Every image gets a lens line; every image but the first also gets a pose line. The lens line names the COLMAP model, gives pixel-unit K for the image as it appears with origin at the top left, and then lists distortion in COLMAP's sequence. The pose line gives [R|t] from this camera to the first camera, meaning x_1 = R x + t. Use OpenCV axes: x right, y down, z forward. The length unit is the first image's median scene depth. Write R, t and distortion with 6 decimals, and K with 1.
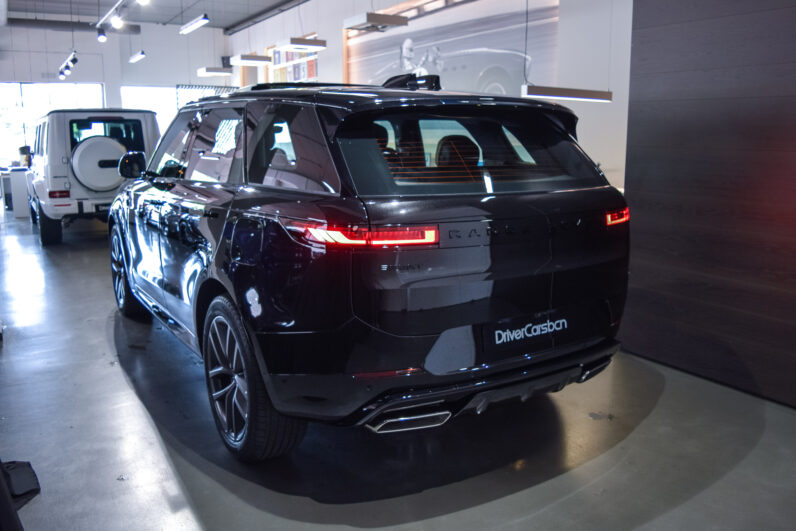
lens RADIAL K [[626.2, 0, 398.0], [0, 626.2, 265.5], [0, 0, 1]] dist [-0.078294, 0.008503]
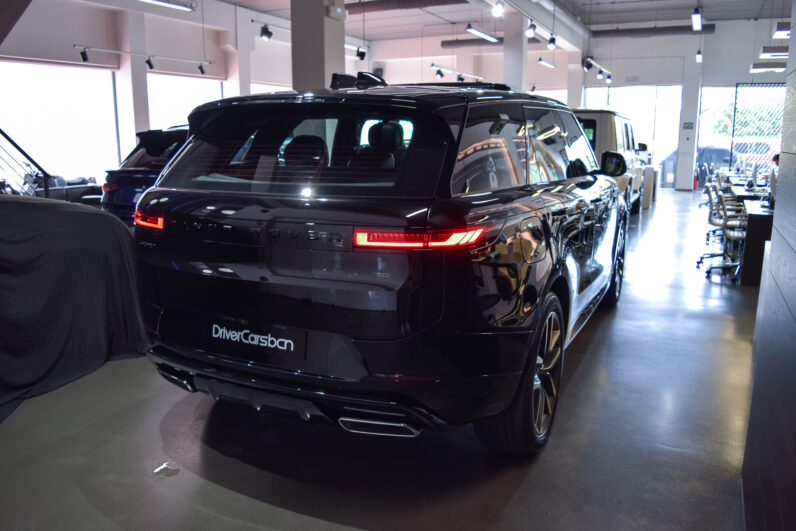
lens RADIAL K [[604.4, 0, 383.8], [0, 604.4, 268.3], [0, 0, 1]] dist [-0.078744, -0.002840]
pose [[0.527795, 0.173229, -0.831519, 1.073918], [-0.163521, 0.981391, 0.100659, -0.127698], [0.833483, 0.082843, 0.546300, 0.654940]]
